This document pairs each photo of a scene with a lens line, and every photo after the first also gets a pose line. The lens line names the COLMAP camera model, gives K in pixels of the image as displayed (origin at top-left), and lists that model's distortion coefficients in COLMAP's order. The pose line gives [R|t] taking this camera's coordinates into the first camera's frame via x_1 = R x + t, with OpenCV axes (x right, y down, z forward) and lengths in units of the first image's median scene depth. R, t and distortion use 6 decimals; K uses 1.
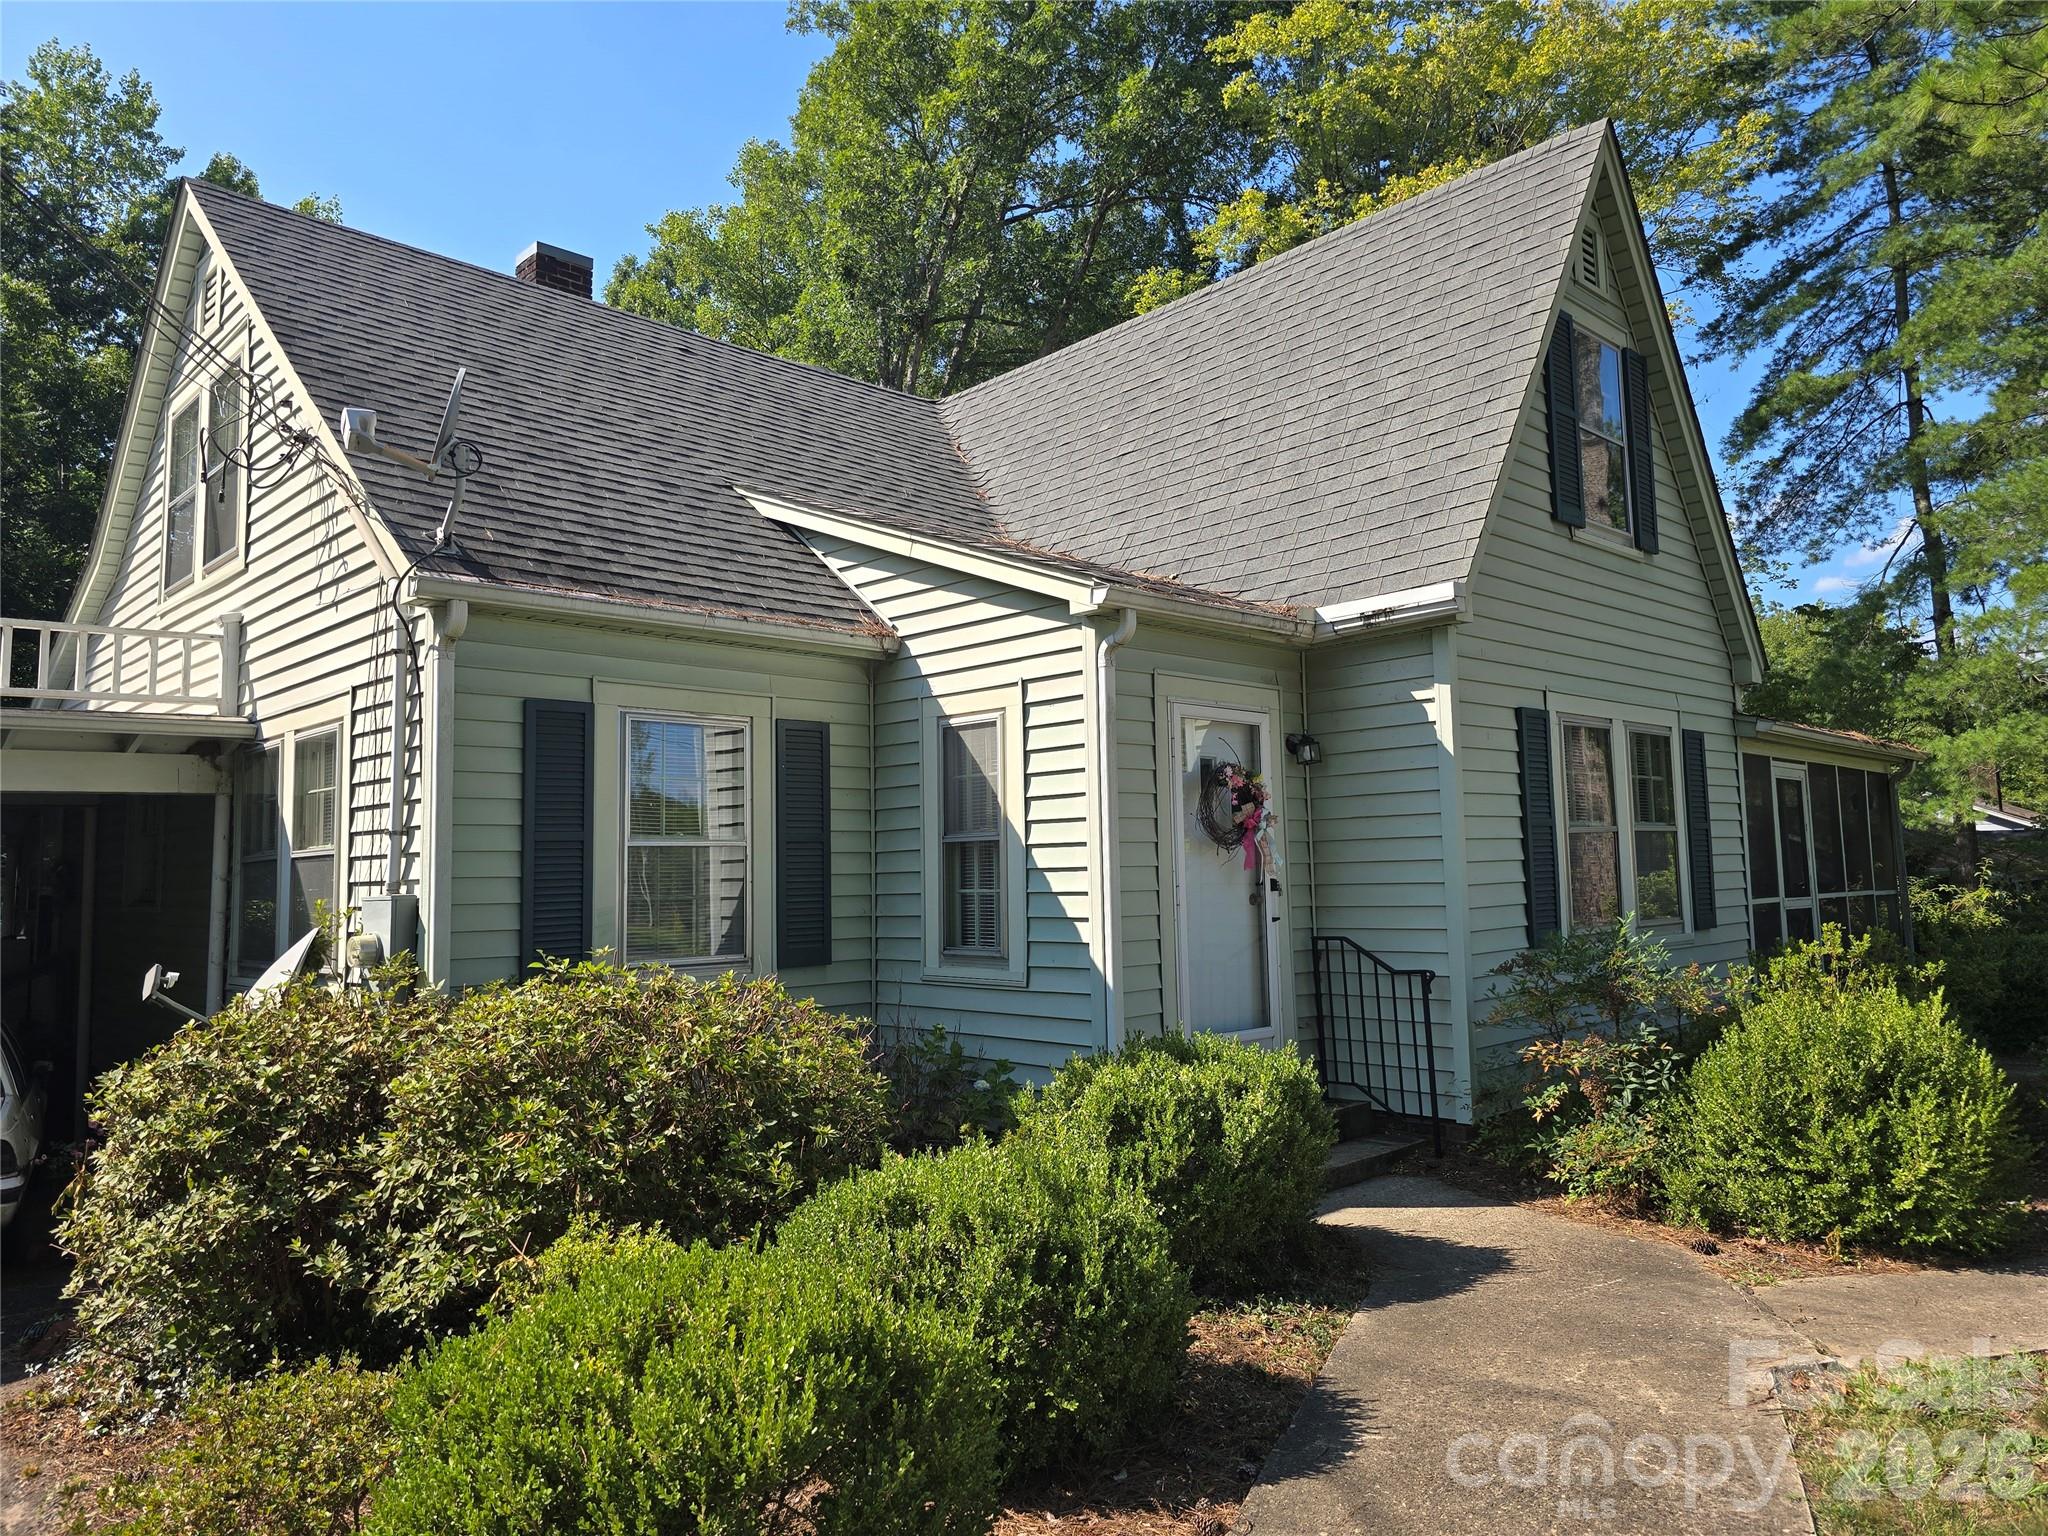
lens RADIAL K [[1367.1, 0, 1016.5], [0, 1367.1, 761.2], [0, 0, 1]] dist [0.012618, -0.011222]
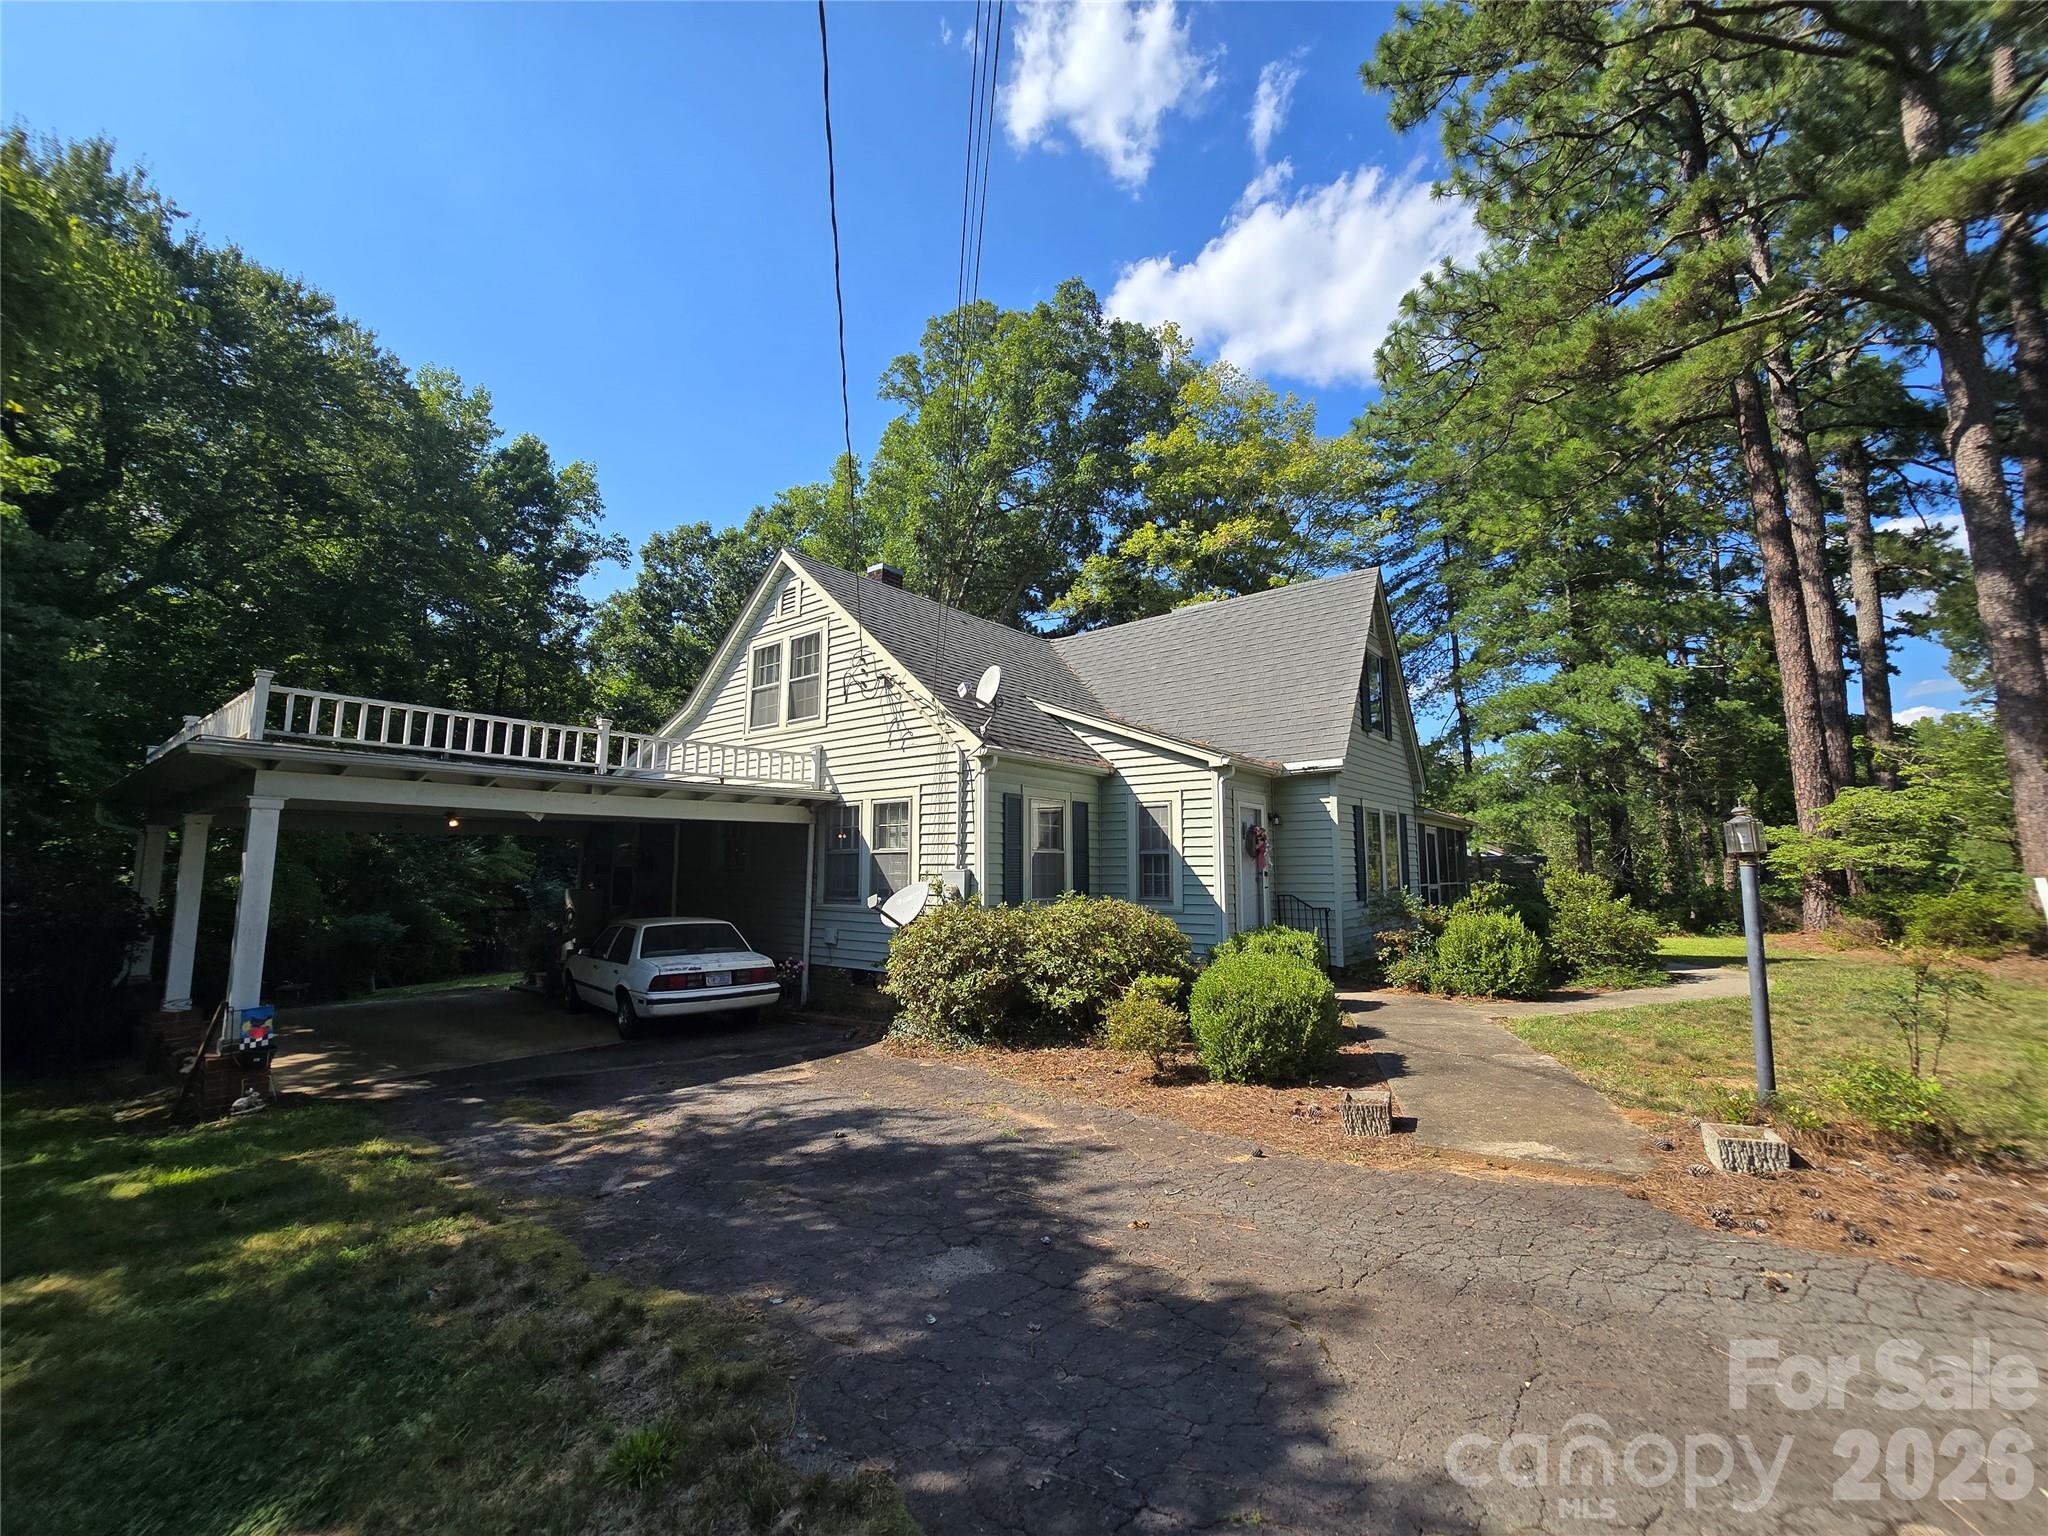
lens RADIAL K [[838.6, 0, 1031.0], [0, 838.6, 769.6], [0, 0, 1]] dist [-0.019714, 0.000357]
pose [[0.989603, 0.037451, 0.138868, -0.439557], [-0.032045, 0.998647, -0.040966, -0.022408], [-0.140214, 0.036090, 0.989463, -0.446579]]
